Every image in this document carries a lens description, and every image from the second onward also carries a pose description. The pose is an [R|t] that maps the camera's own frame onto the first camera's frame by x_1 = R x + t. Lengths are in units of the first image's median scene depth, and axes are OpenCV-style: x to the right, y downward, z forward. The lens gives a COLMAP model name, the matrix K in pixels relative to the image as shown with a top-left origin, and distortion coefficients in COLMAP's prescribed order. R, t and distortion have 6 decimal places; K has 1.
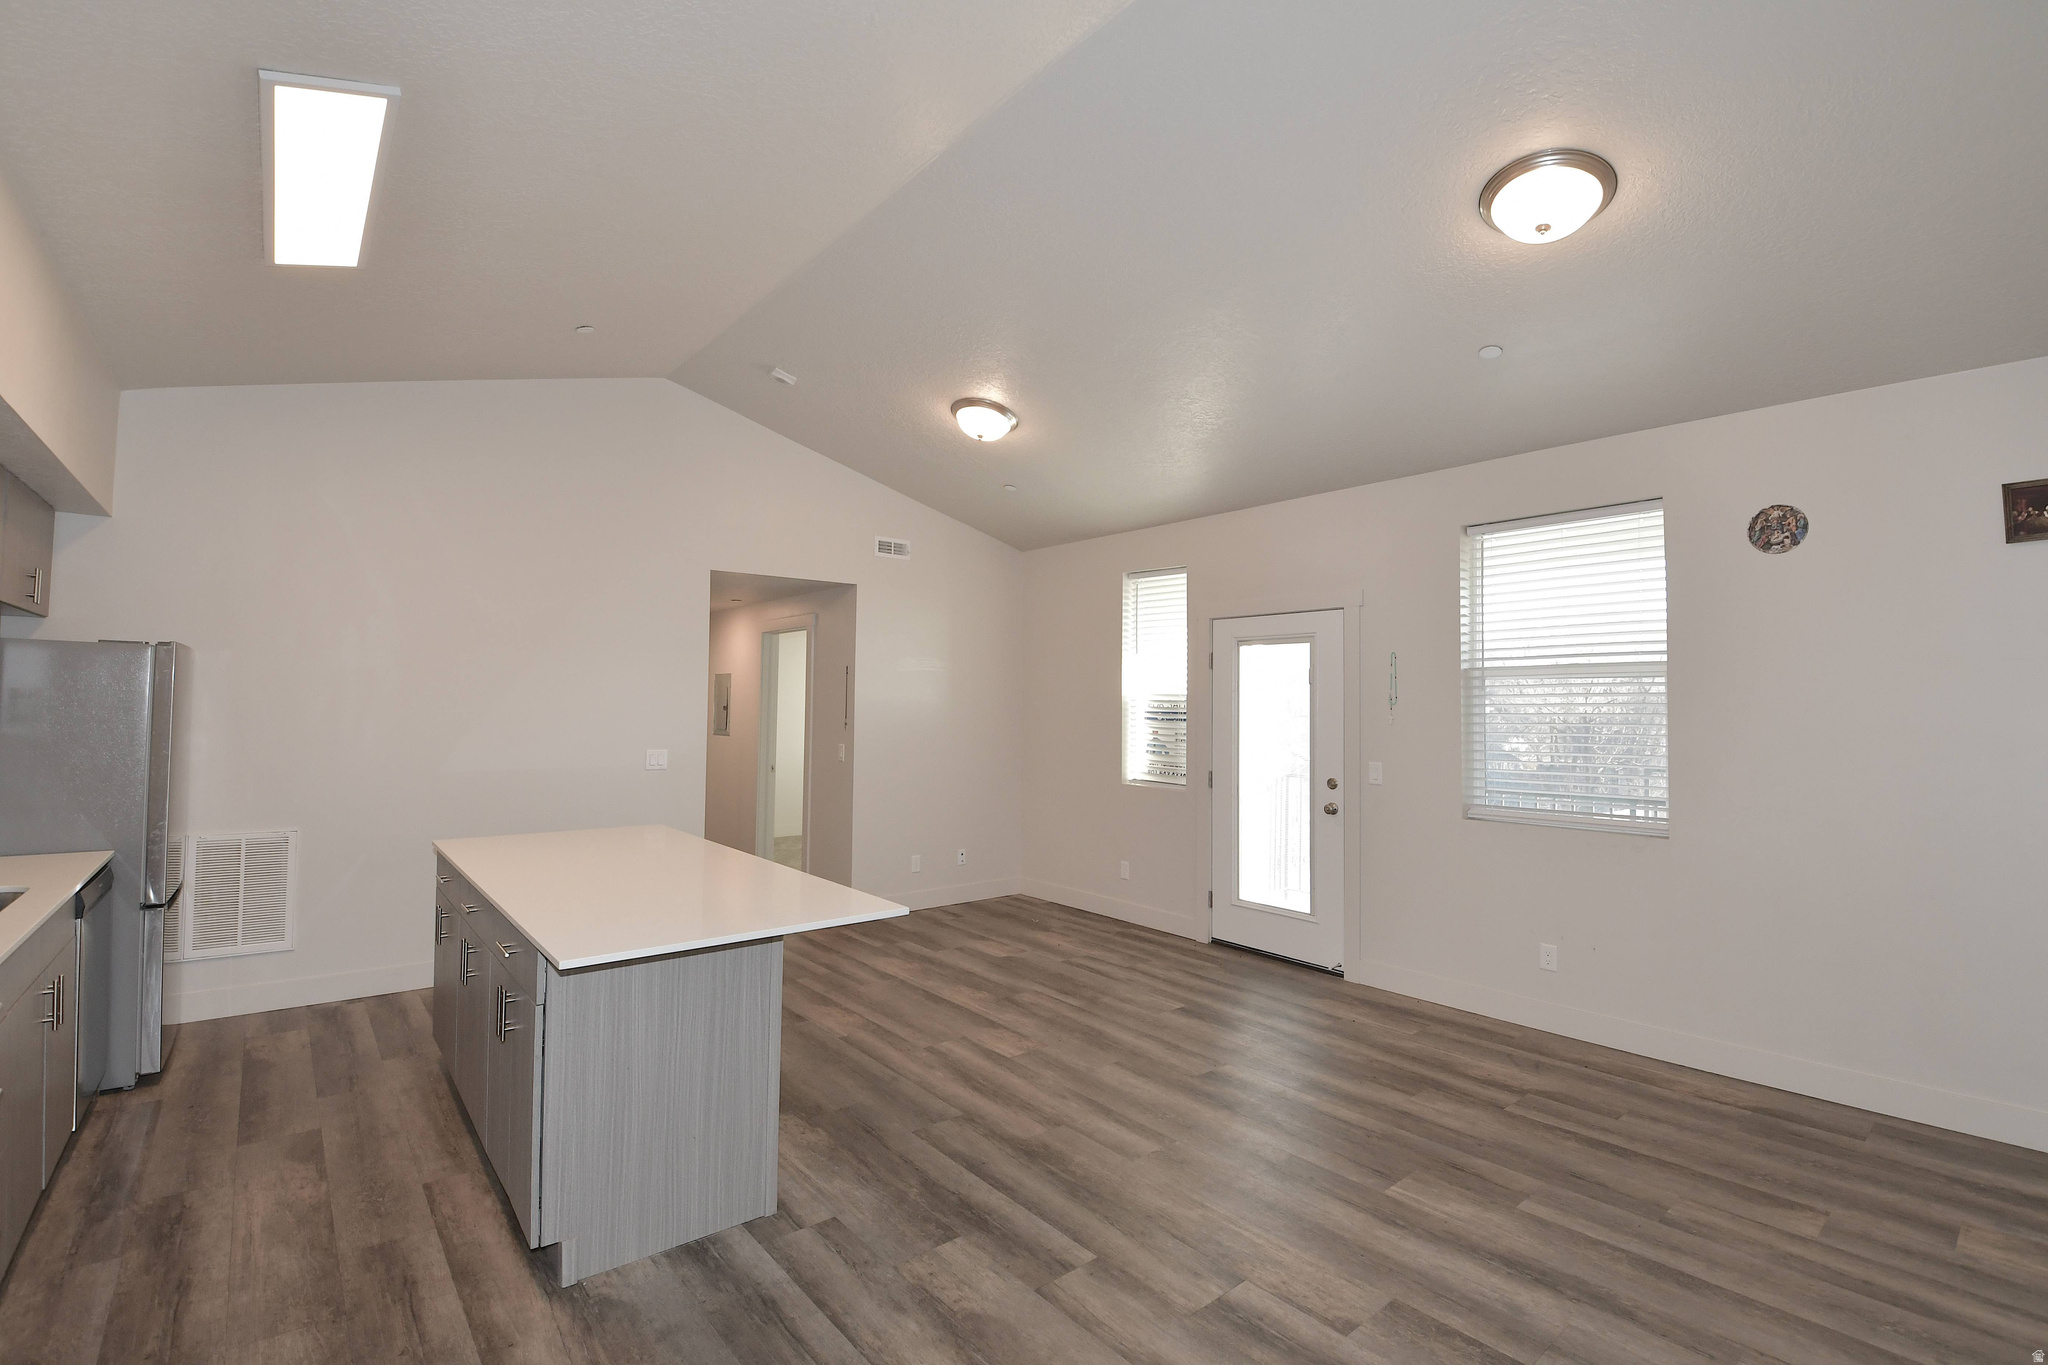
lens RADIAL K [[898.5, 0, 1014.1], [0, 898.5, 678.7], [0, 0, 1]] dist [0.003947, -0.003688]
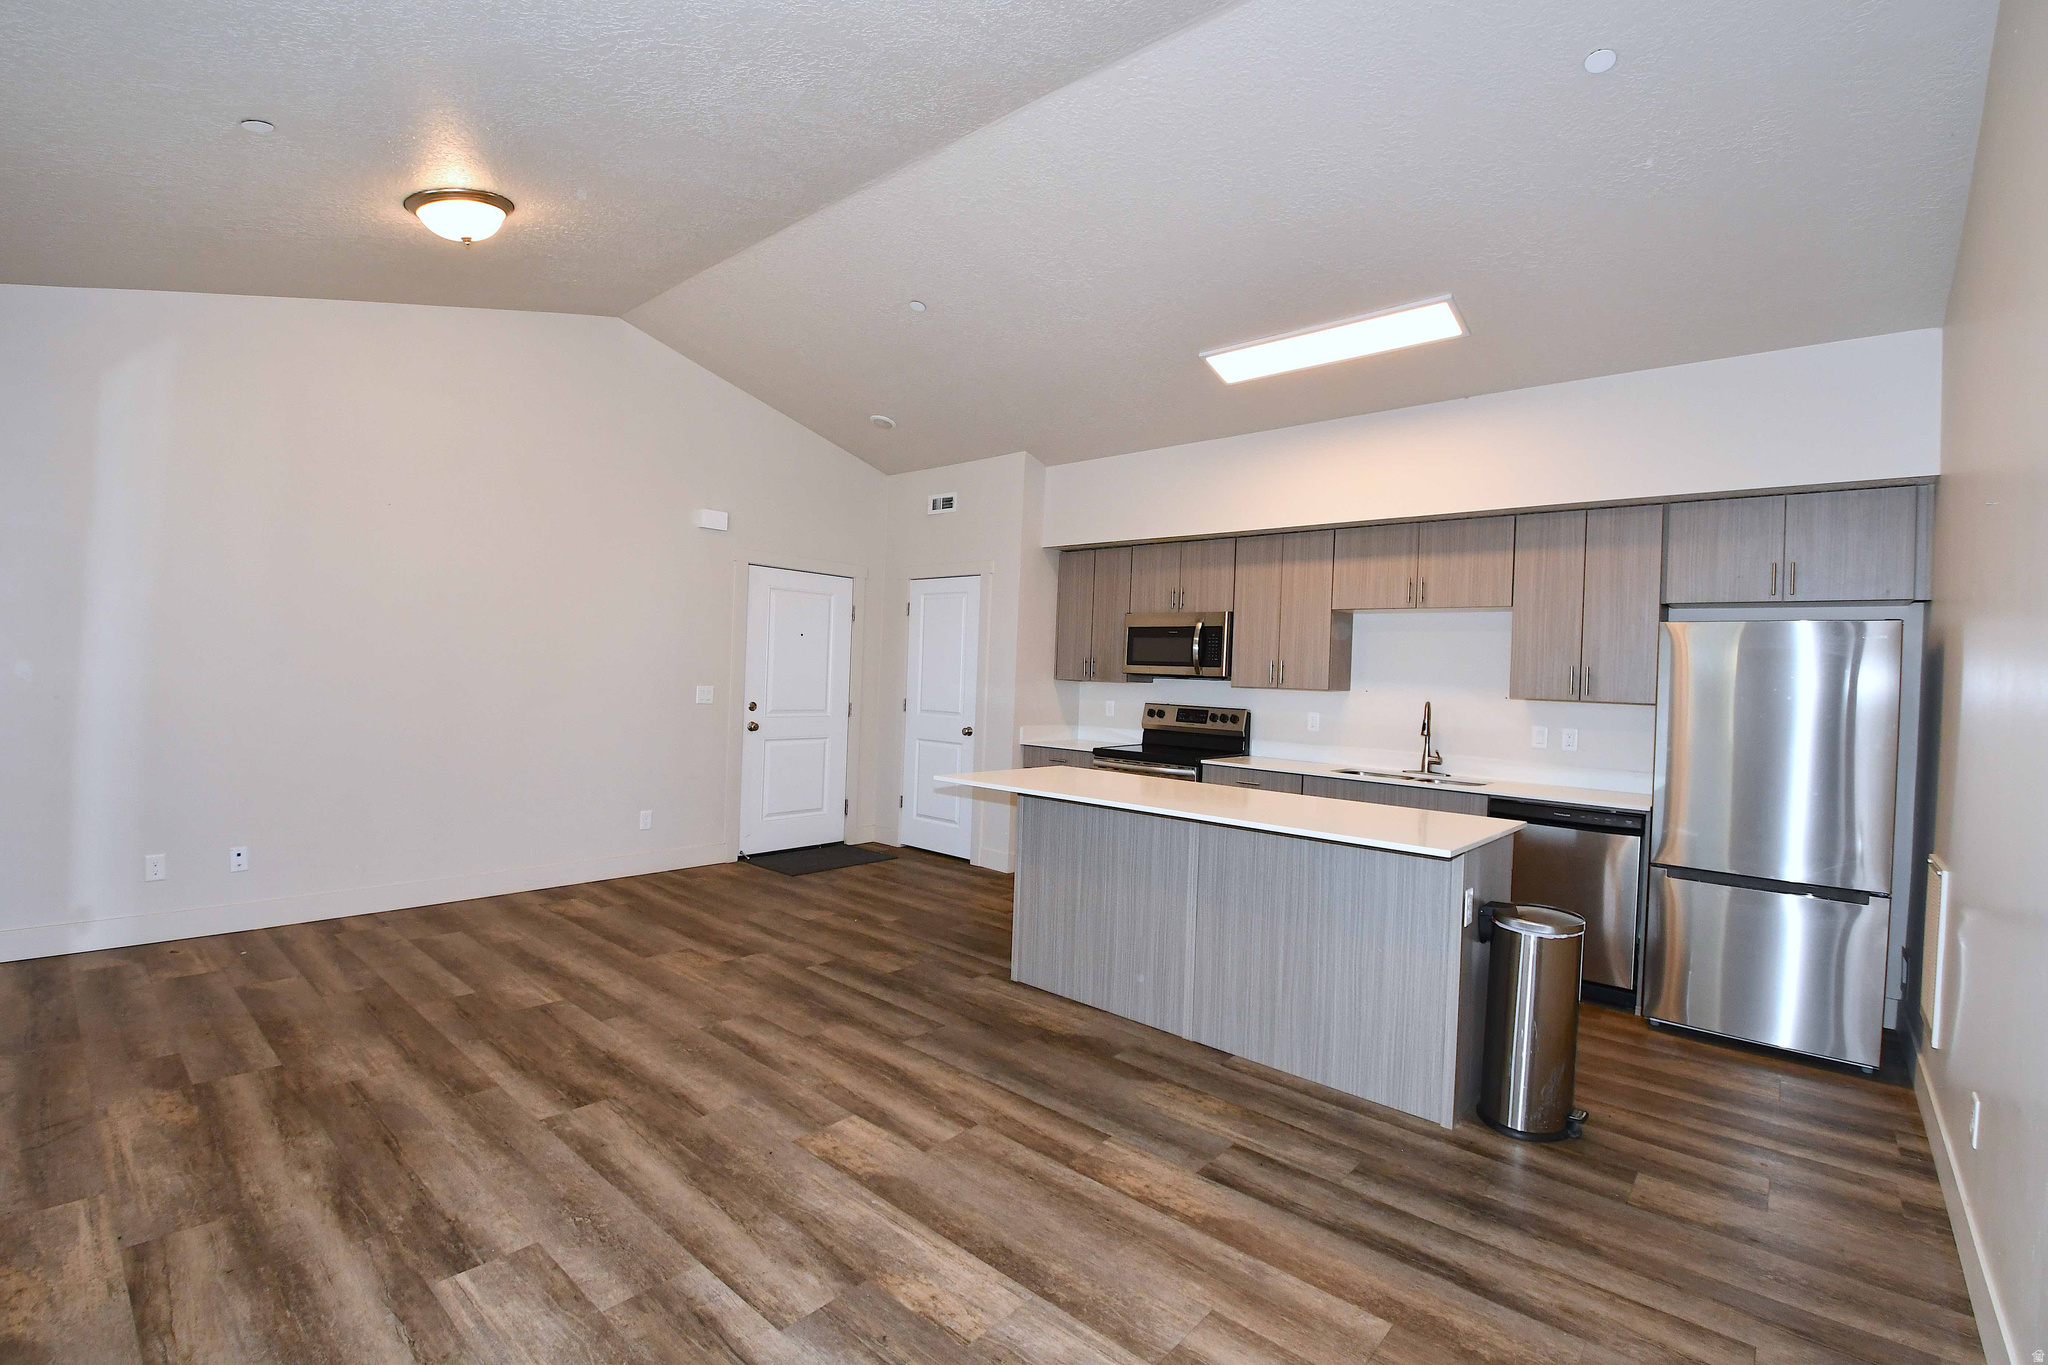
lens RADIAL K [[898.5, 0, 1021.7], [0, 898.5, 691.2], [0, 0, 1]] dist [0.003947, -0.003688]
pose [[-0.985088, -0.046323, -0.165695, -0.003086], [-0.044676, 0.998908, -0.013651, 0.089096], [0.166147, -0.006044, -0.986082, 1.862429]]
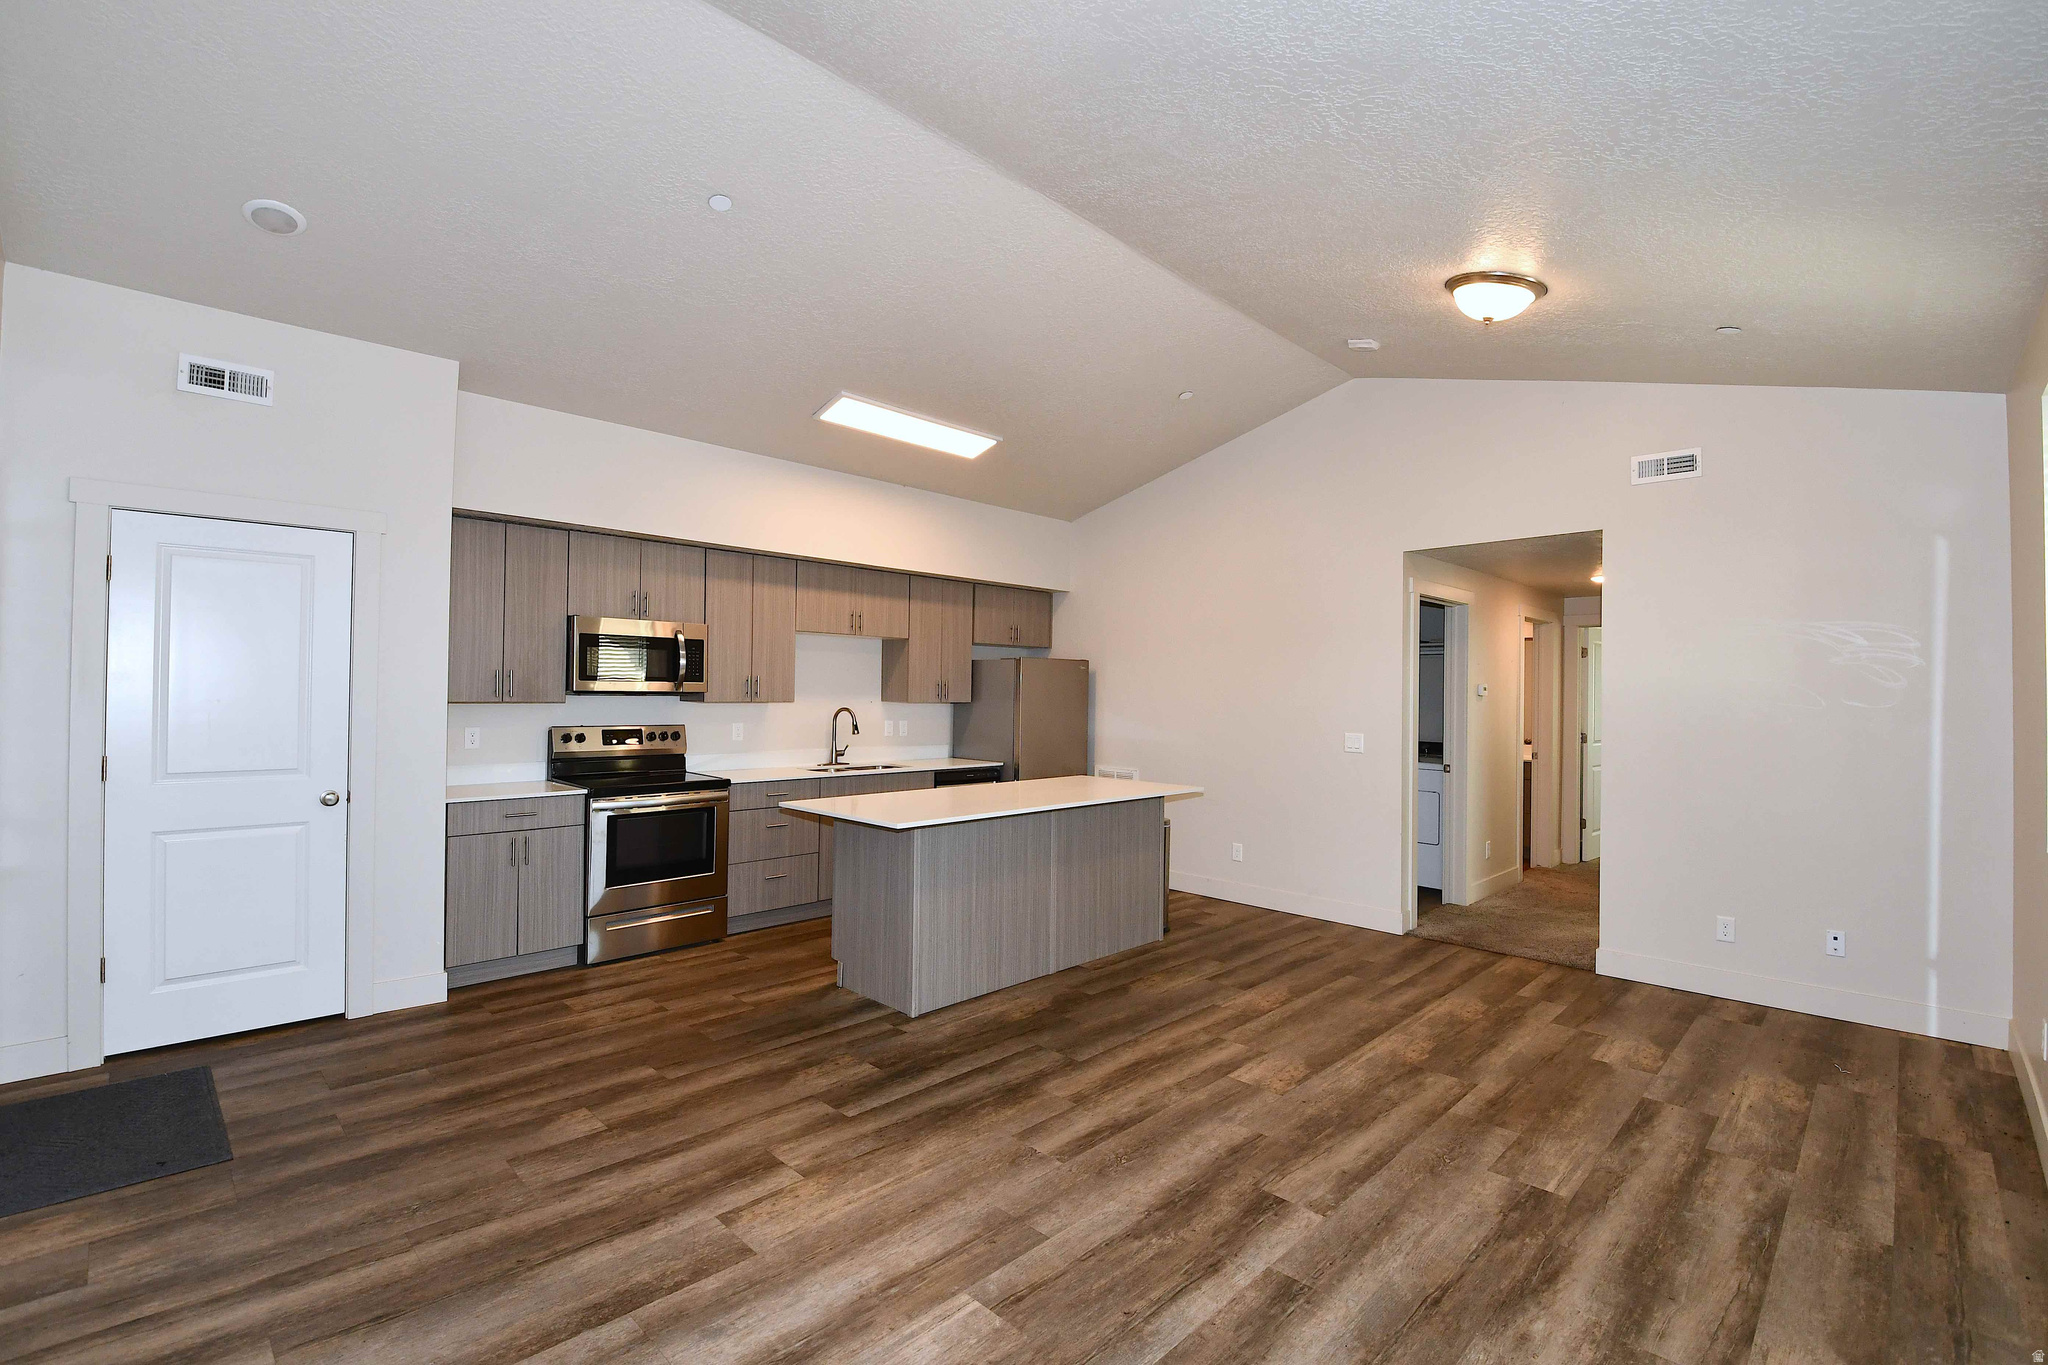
lens RADIAL K [[898.5, 0, 1008.4], [0, 898.5, 684.3], [0, 0, 1]] dist [0.003947, -0.003688]
pose [[0.095419, -0.024621, -0.995133, 0.921507], [0.018313, 0.999568, -0.022975, 0.057472], [0.995269, -0.016031, 0.095828, 0.756959]]
